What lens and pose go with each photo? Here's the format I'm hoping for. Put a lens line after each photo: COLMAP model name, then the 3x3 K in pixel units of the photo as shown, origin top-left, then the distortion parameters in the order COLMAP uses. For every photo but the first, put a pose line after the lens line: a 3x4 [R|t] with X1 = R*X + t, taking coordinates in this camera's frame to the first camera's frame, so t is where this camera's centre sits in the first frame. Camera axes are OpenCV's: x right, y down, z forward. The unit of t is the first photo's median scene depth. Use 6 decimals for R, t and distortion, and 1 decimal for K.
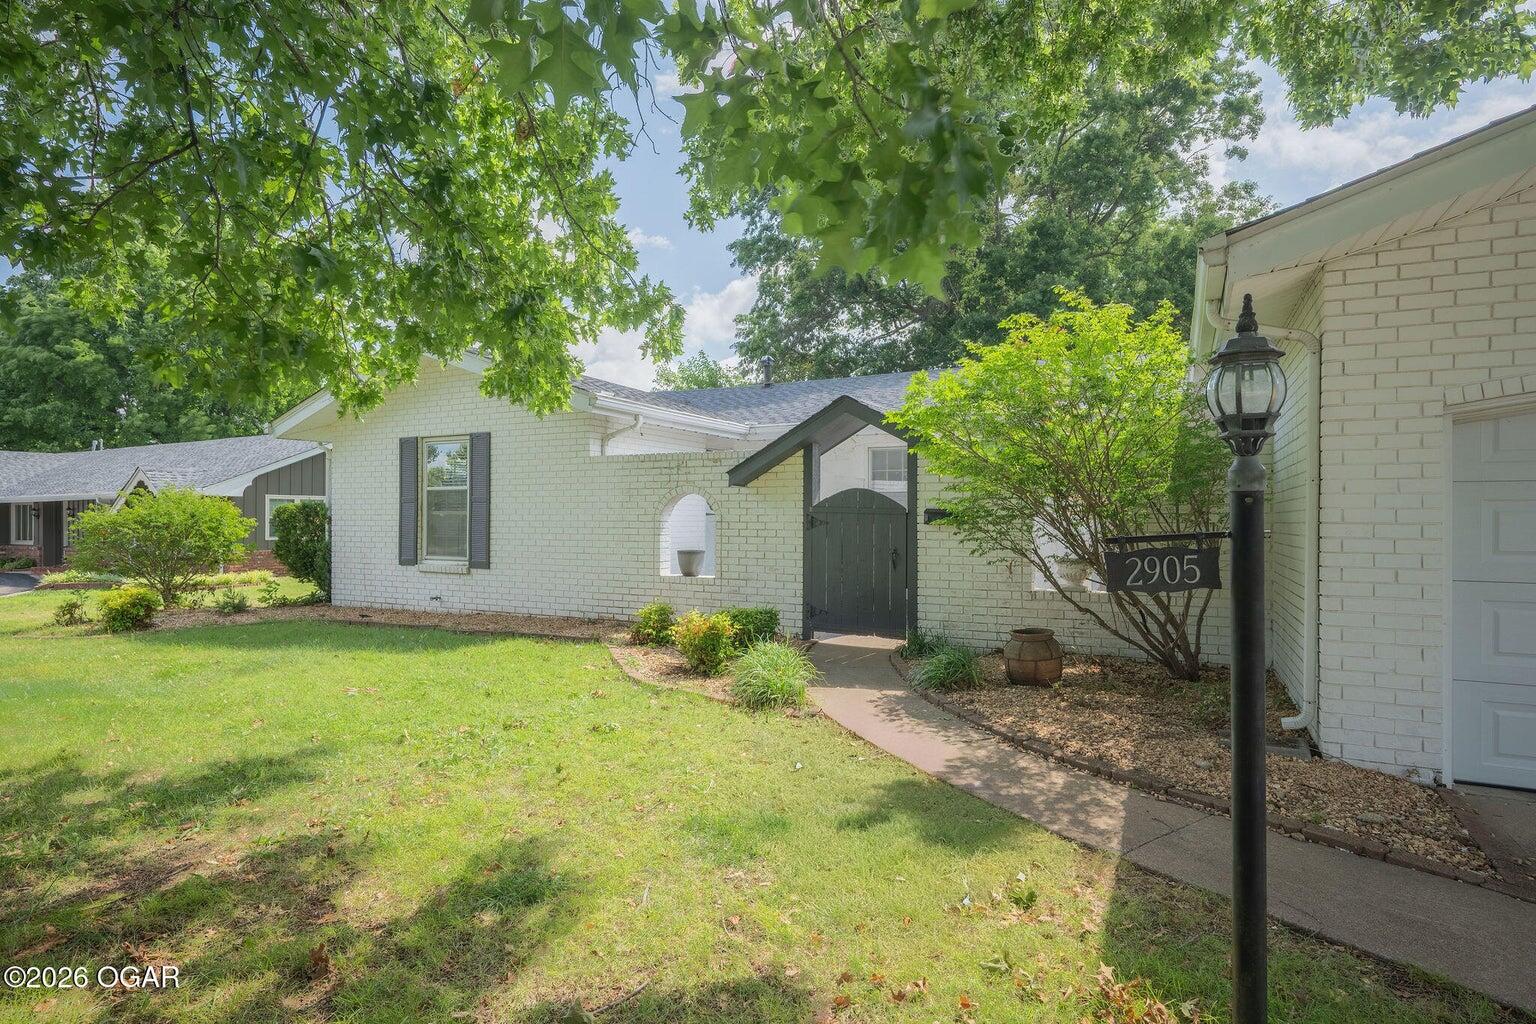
lens RADIAL K [[794.0, 0, 769.0], [0, 794.0, 513.8], [0, 0, 1]] dist [-0.001957, -0.000324]
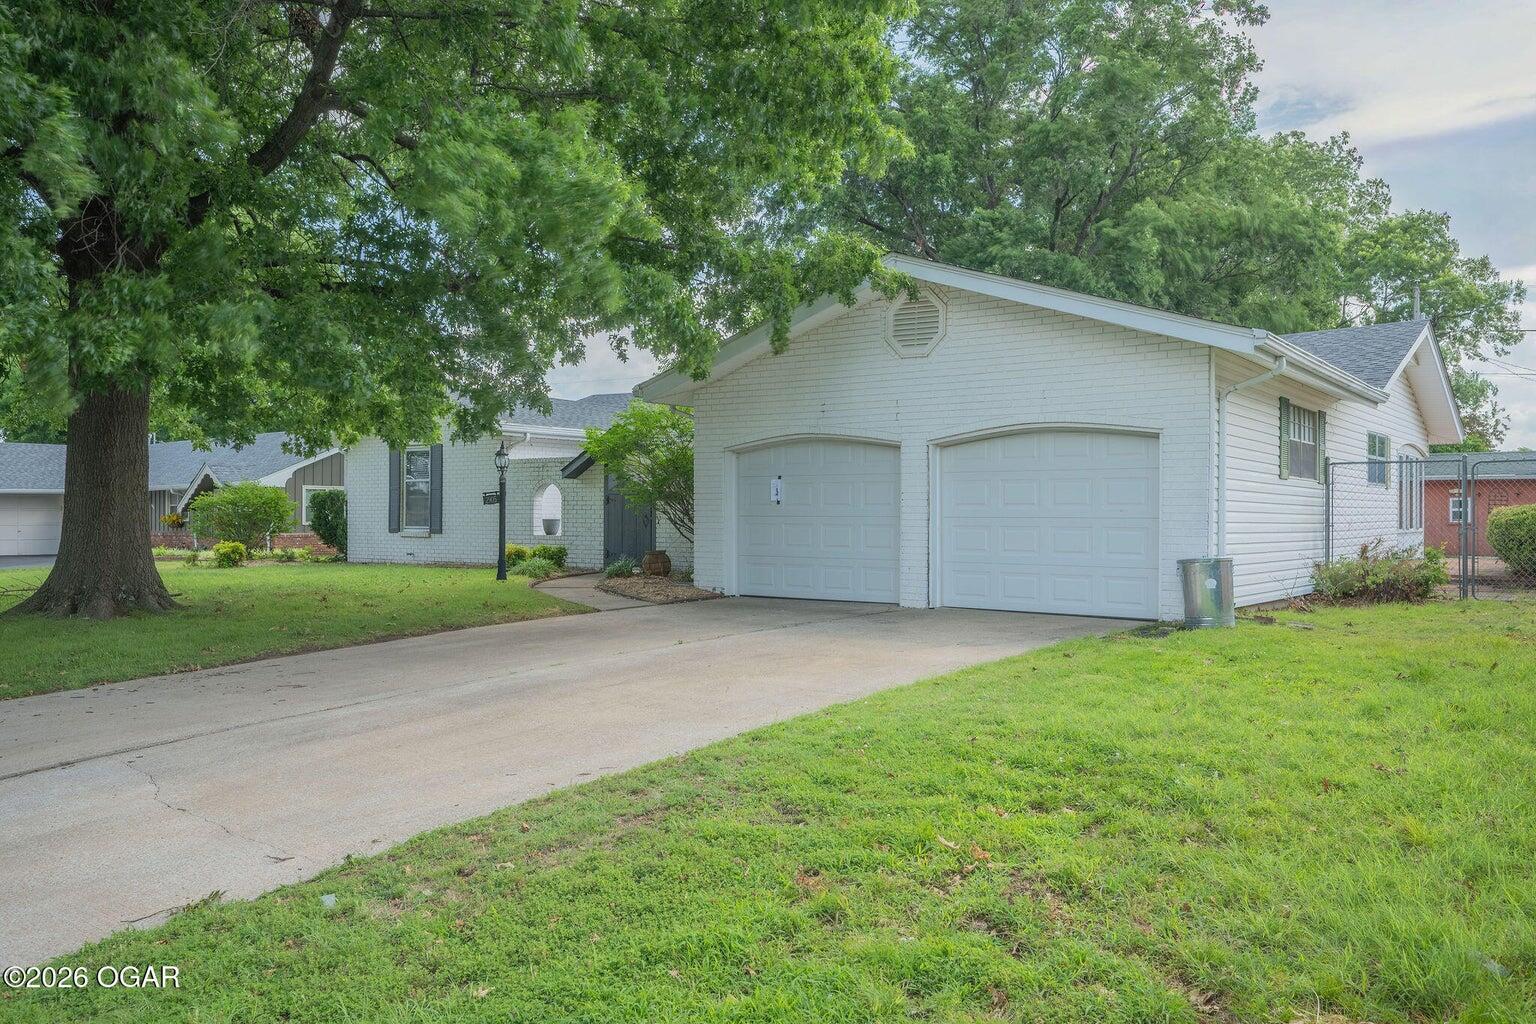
lens RADIAL K [[1136.3, 0, 767.7], [0, 1136.3, 510.9], [0, 0, 1]] dist [0.001512, 0.000385]
pose [[0.985280, 0.001669, -0.170942, 0.609530], [-0.002040, 0.999996, -0.001995, 0.027820], [0.170938, 0.002314, 0.985279, -0.994591]]
